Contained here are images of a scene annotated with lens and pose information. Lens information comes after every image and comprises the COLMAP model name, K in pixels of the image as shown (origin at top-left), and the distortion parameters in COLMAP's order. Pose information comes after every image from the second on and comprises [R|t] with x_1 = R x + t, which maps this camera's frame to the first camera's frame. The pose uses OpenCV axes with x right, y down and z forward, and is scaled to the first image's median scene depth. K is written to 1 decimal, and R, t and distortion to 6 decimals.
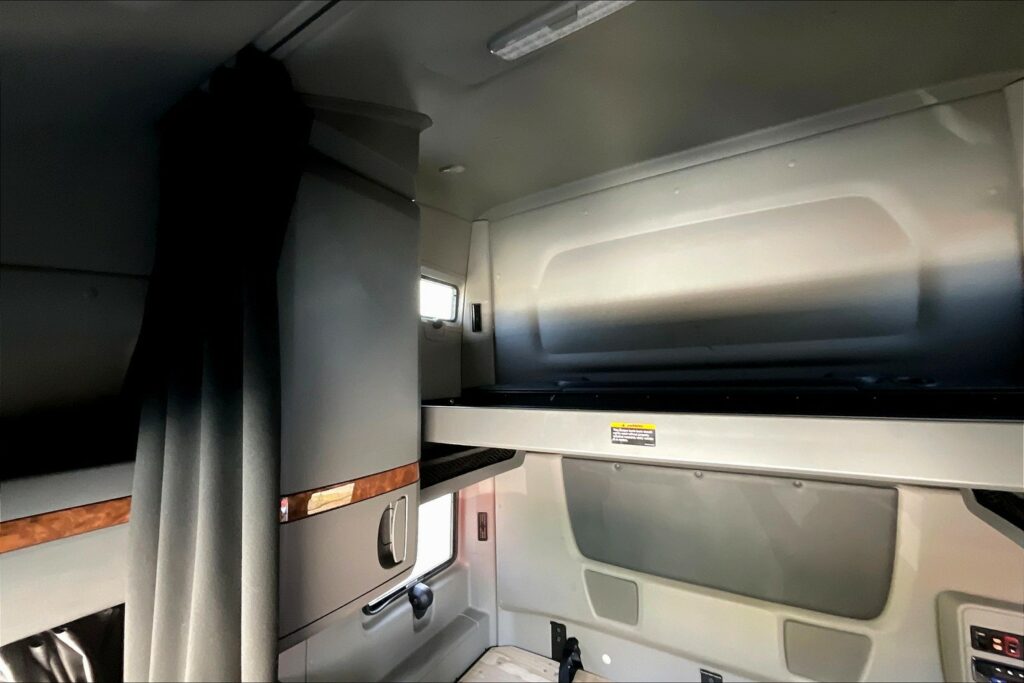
lens RADIAL K [[418.0, 0, 511.6], [0, 418.0, 344.0], [0, 0, 1]] dist [0.002295, 0.000626]
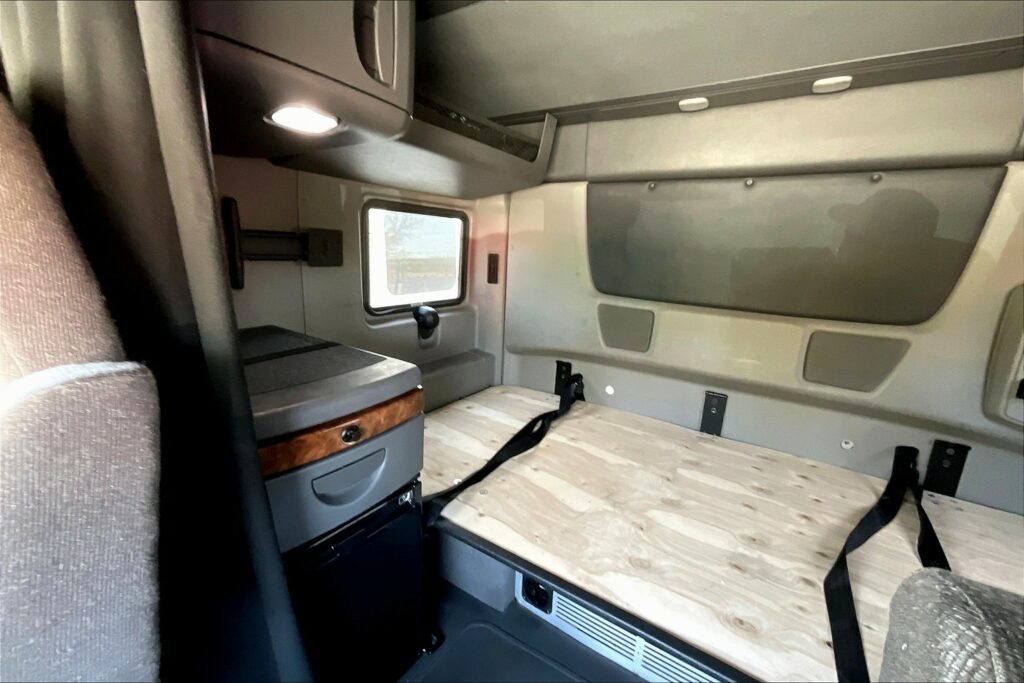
lens RADIAL K [[418.0, 0, 513.0], [0, 418.0, 342.6], [0, 0, 1]] dist [0.002295, 0.000626]
pose [[0.997044, 0.072988, -0.024005, 0.010889], [-0.062505, 0.952192, 0.299038, 0.336398], [0.044683, -0.296653, 0.953939, 0.061256]]
